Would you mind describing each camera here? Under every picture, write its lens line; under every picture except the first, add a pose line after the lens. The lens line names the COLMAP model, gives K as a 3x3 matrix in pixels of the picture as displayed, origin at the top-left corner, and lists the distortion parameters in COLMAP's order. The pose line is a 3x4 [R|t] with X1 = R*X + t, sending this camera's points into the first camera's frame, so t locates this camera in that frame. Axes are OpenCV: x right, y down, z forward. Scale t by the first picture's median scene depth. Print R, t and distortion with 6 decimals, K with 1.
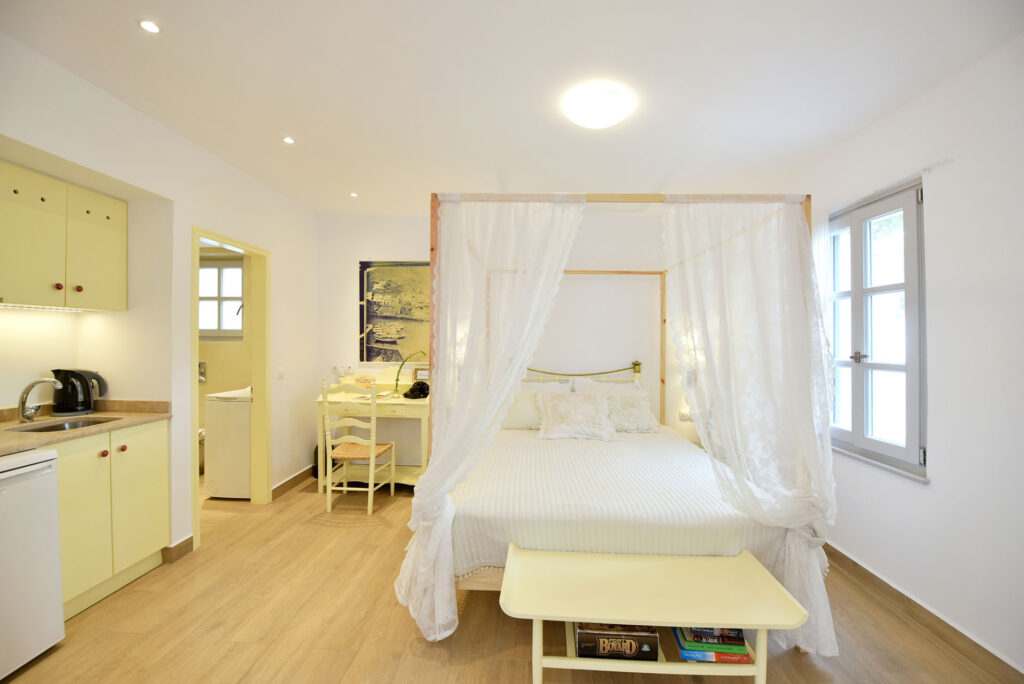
lens RADIAL K [[412.4, 0, 527.9], [0, 412.4, 320.2], [0, 0, 1]] dist [-0.020842, -0.000418]
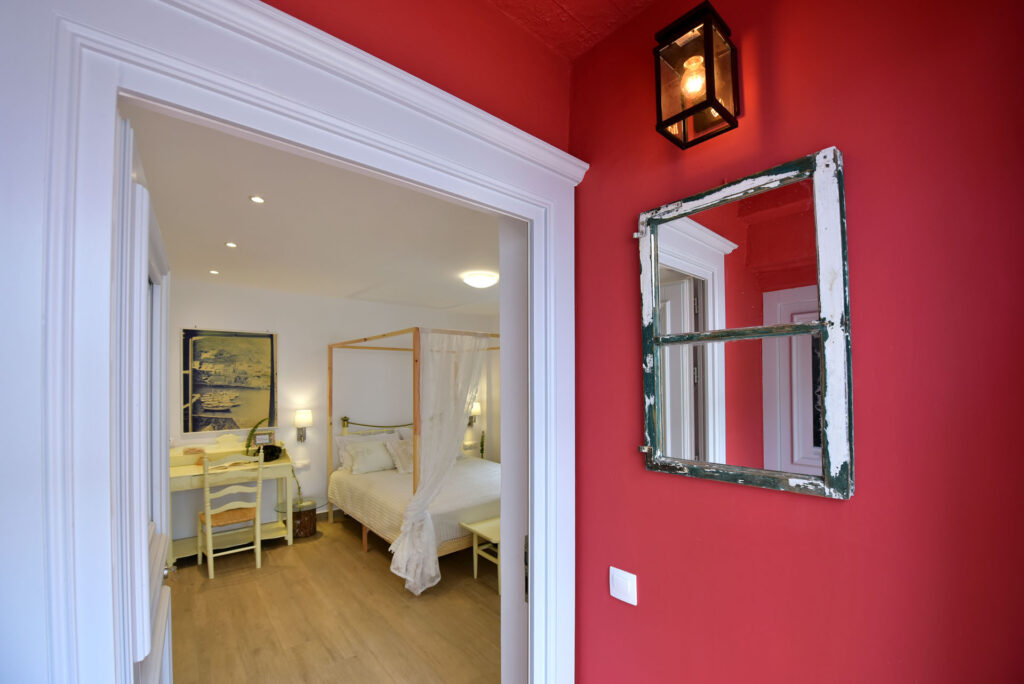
lens RADIAL K [[395.5, 0, 513.2], [0, 395.5, 359.1], [0, 0, 1]] dist [-0.018523, -0.000158]
pose [[0.757135, 0.016596, 0.653048, -0.424721], [-0.011966, 0.999862, -0.011537, -0.071786], [-0.653149, 0.000921, 0.757229, -0.203935]]
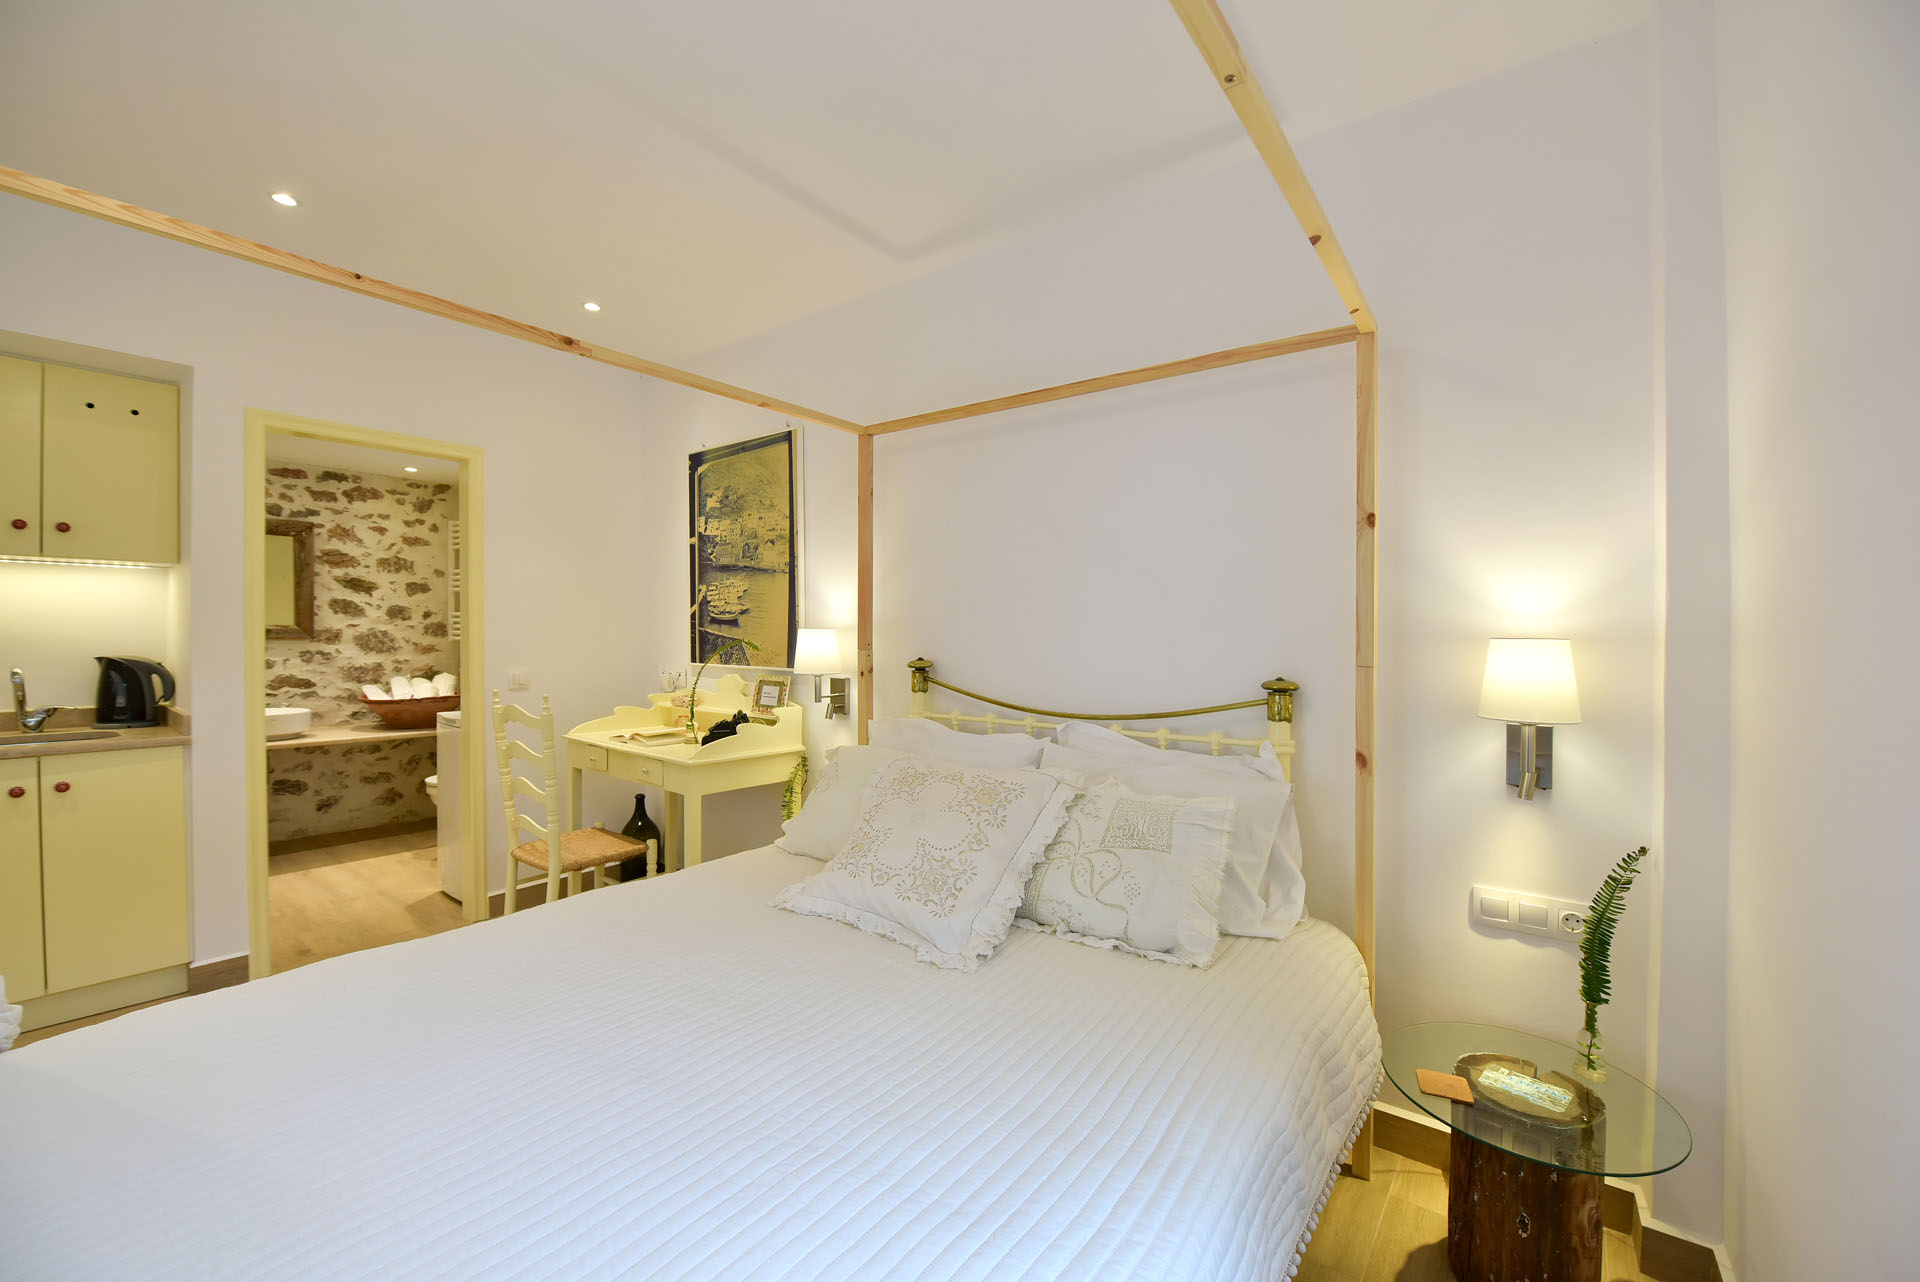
lens RADIAL K [[772.8, 0, 967.2], [0, 772.8, 627.5], [0, 0, 1]] dist [-0.021774, -0.000290]
pose [[0.817868, -0.006973, -0.575364, 0.376335], [0.025771, 0.999367, 0.024522, 0.045635], [0.574828, -0.034884, 0.817530, 0.449873]]
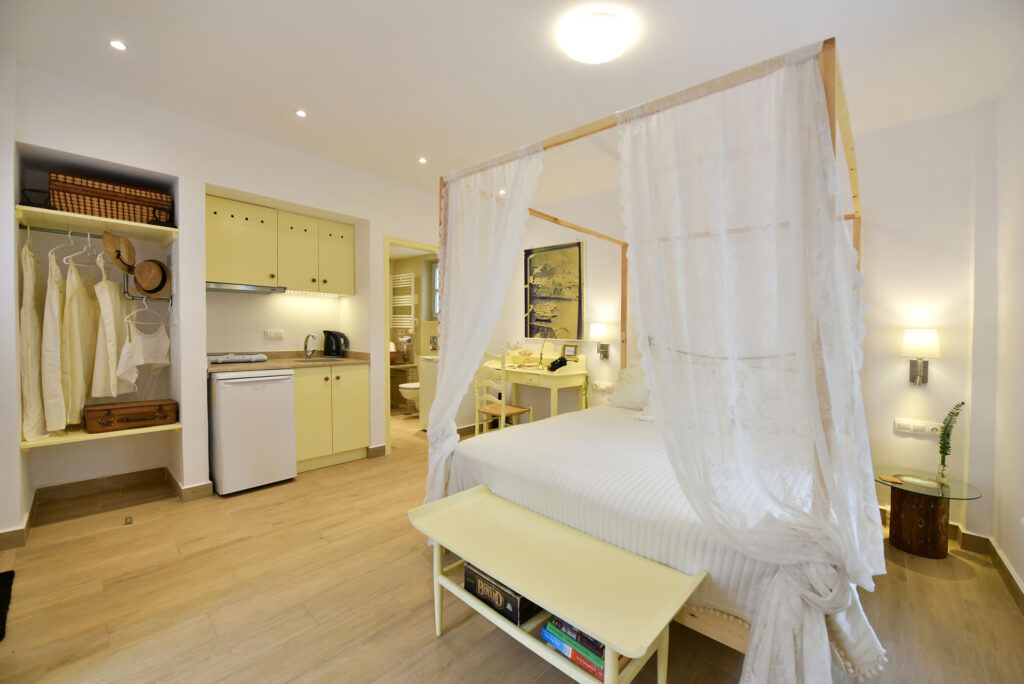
lens RADIAL K [[414.5, 0, 514.9], [0, 414.5, 328.2], [0, 0, 1]] dist [-0.019481, -0.000593]
pose [[0.765363, 0.006214, -0.643569, 0.314276], [0.014597, 0.999529, 0.027010, 0.043073], [0.643433, -0.030066, 0.764912, 0.098787]]
